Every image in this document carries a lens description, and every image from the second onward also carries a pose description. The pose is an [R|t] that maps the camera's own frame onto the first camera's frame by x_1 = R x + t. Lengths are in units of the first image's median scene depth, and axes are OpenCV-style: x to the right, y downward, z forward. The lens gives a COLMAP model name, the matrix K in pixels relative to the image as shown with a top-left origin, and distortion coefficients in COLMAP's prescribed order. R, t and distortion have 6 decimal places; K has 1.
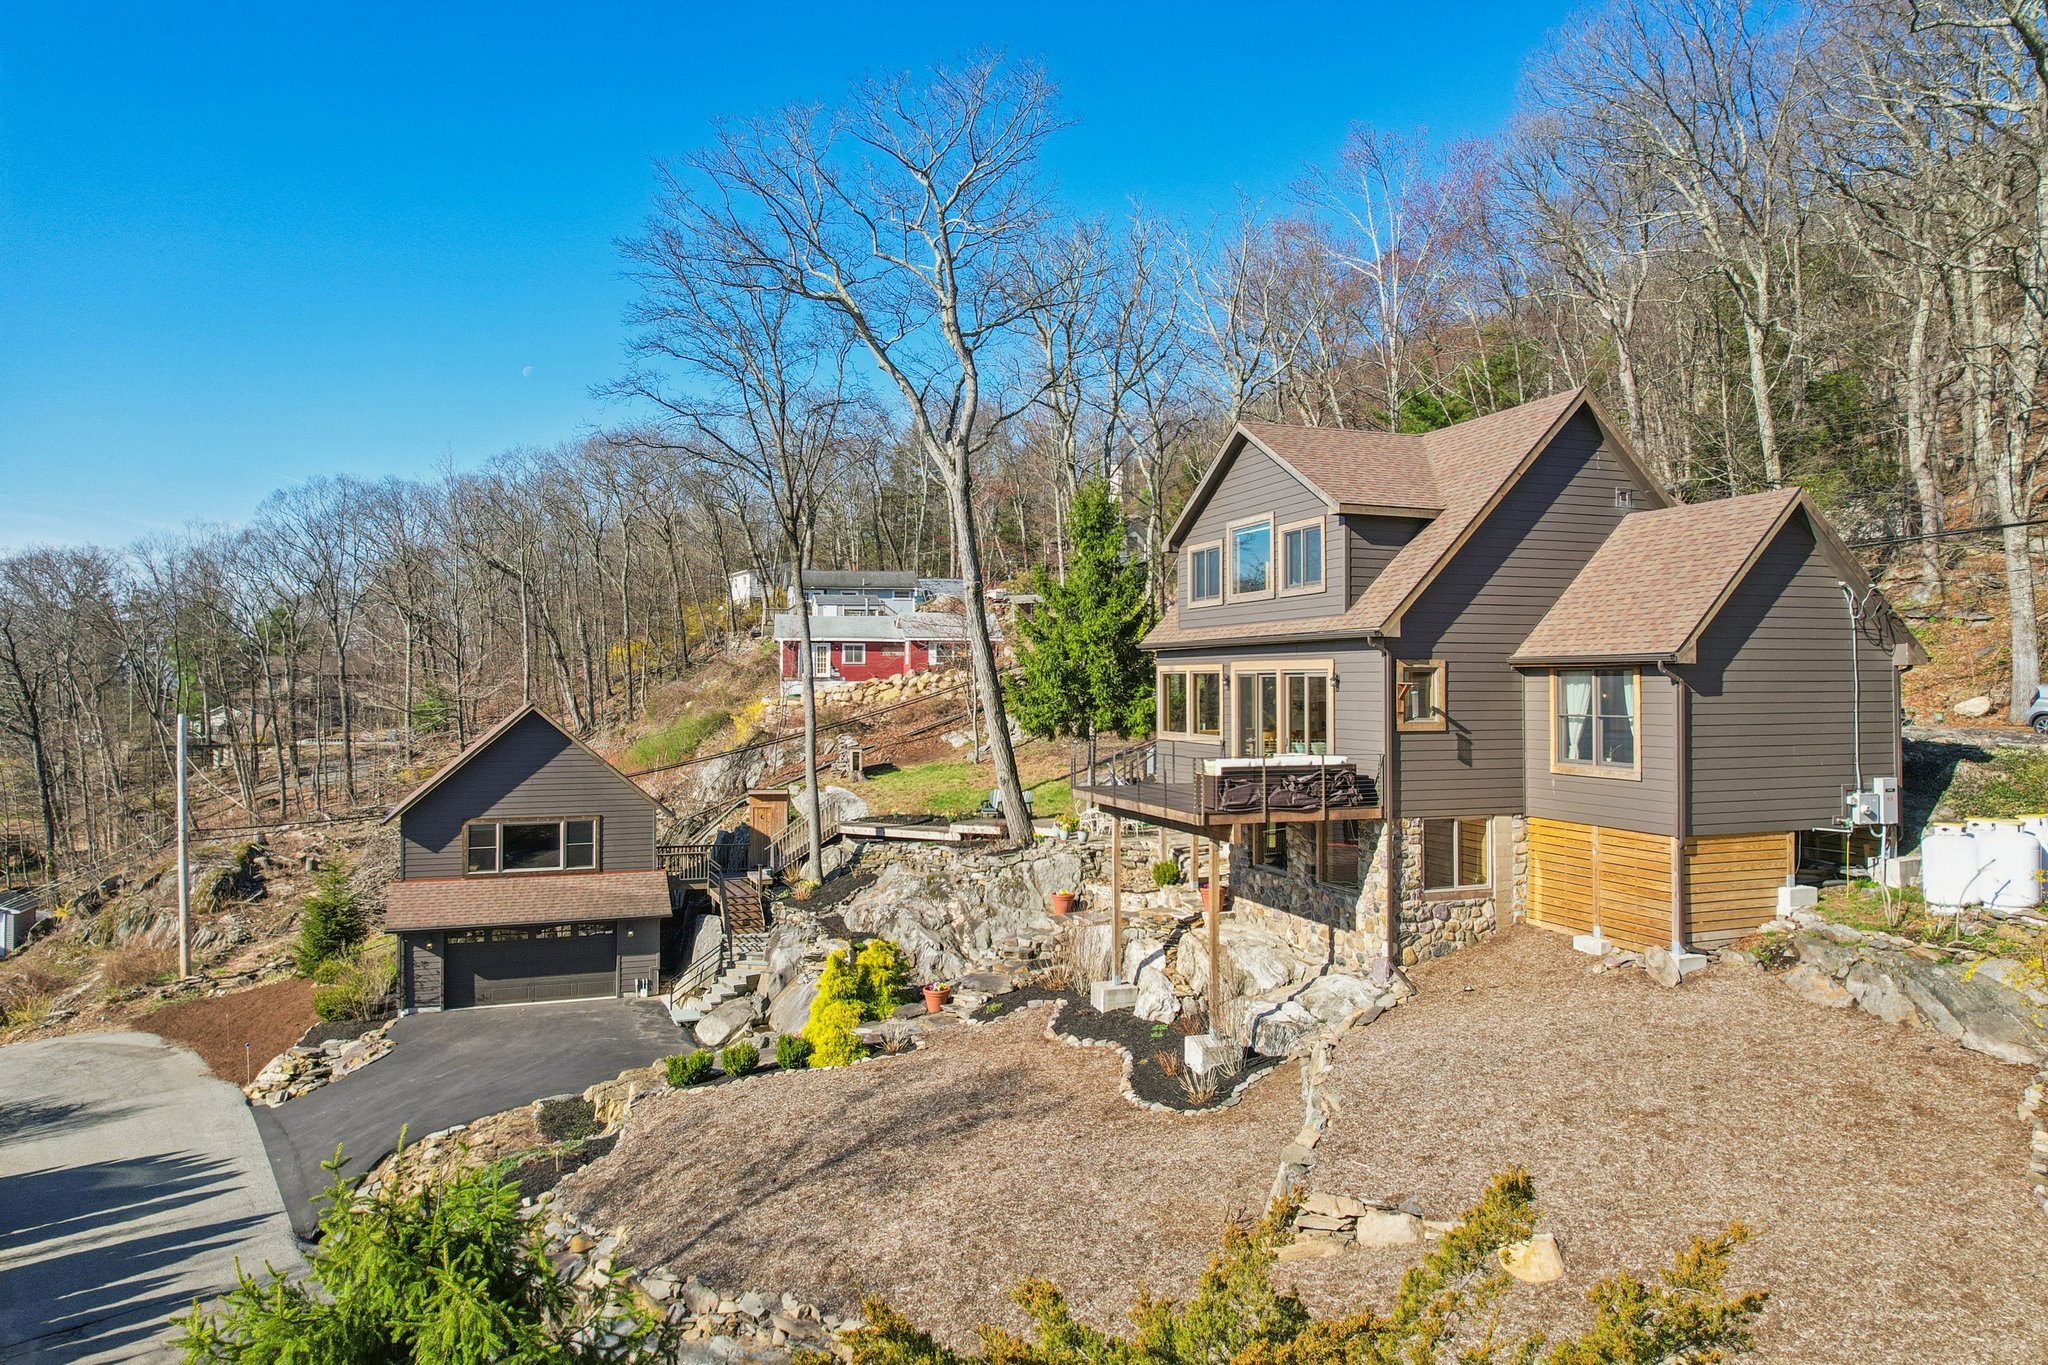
lens RADIAL K [[1328.9, 0, 1027.1], [0, 1328.9, 660.7], [0, 0, 1]] dist [-0.061239, 0.067085]
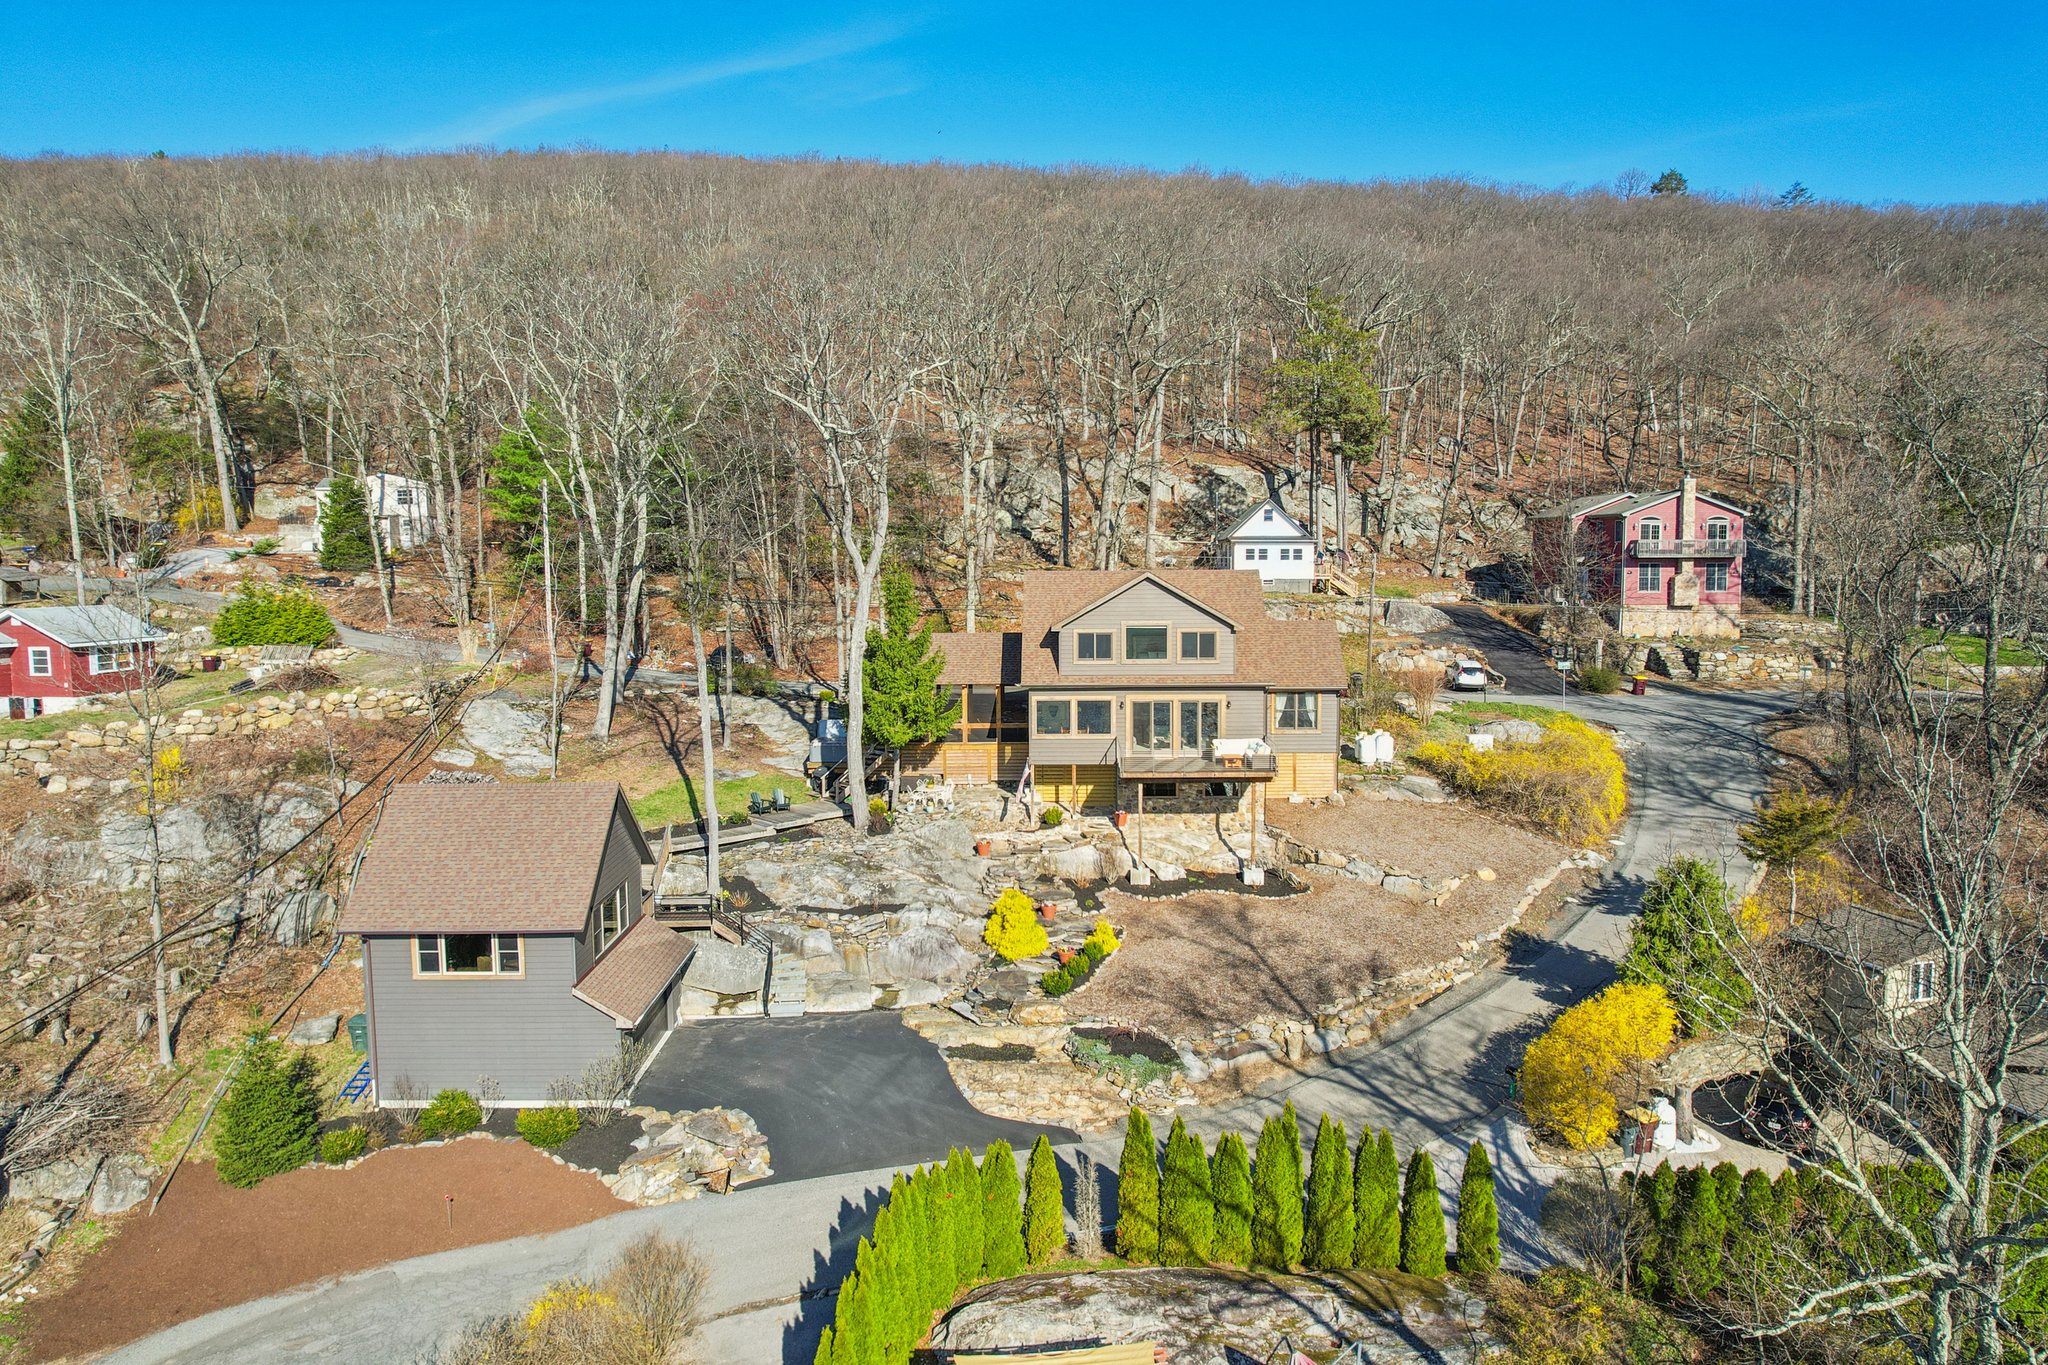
lens RADIAL K [[1320.7, 0, 1039.5], [0, 1320.7, 623.1], [0, 0, 1]] dist [-0.063295, 0.000919]
pose [[0.344988, -0.048025, 0.937378, -1.667557], [-0.007096, 0.998528, 0.053769, -0.203545], [-0.938580, -0.025201, 0.344139, 0.468303]]
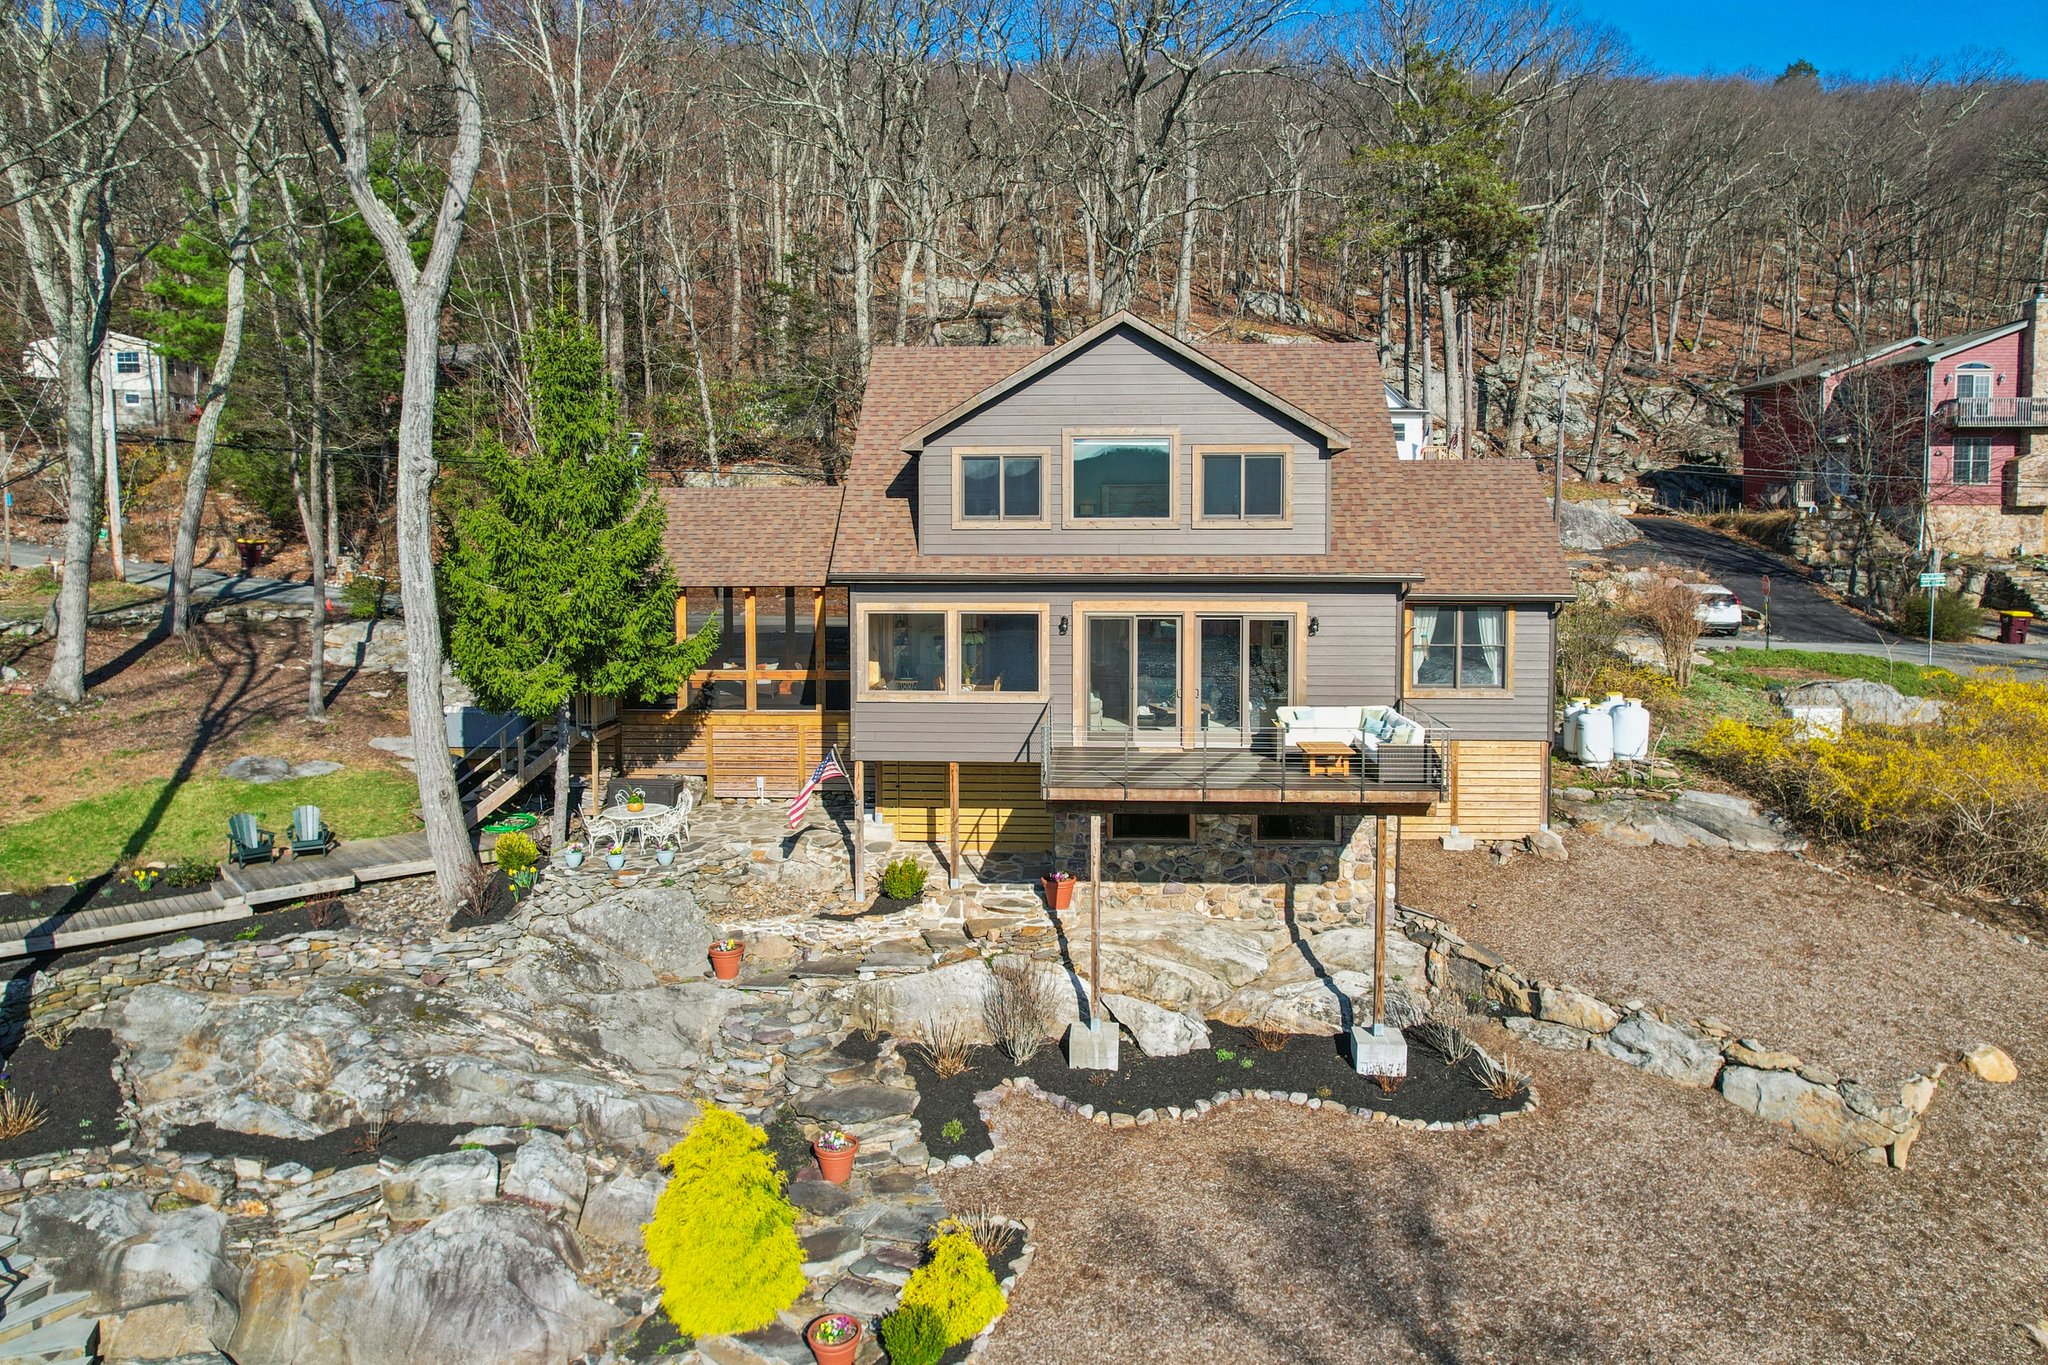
lens RADIAL K [[1370.1, 0, 1027.0], [0, 1370.1, 563.7], [0, 0, 1]] dist [-0.066822, 0.056342]
pose [[0.382214, -0.023324, 0.923780, -0.641132], [-0.012237, 0.999466, 0.030298, -0.047641], [-0.923993, -0.022885, 0.381724, 0.706520]]
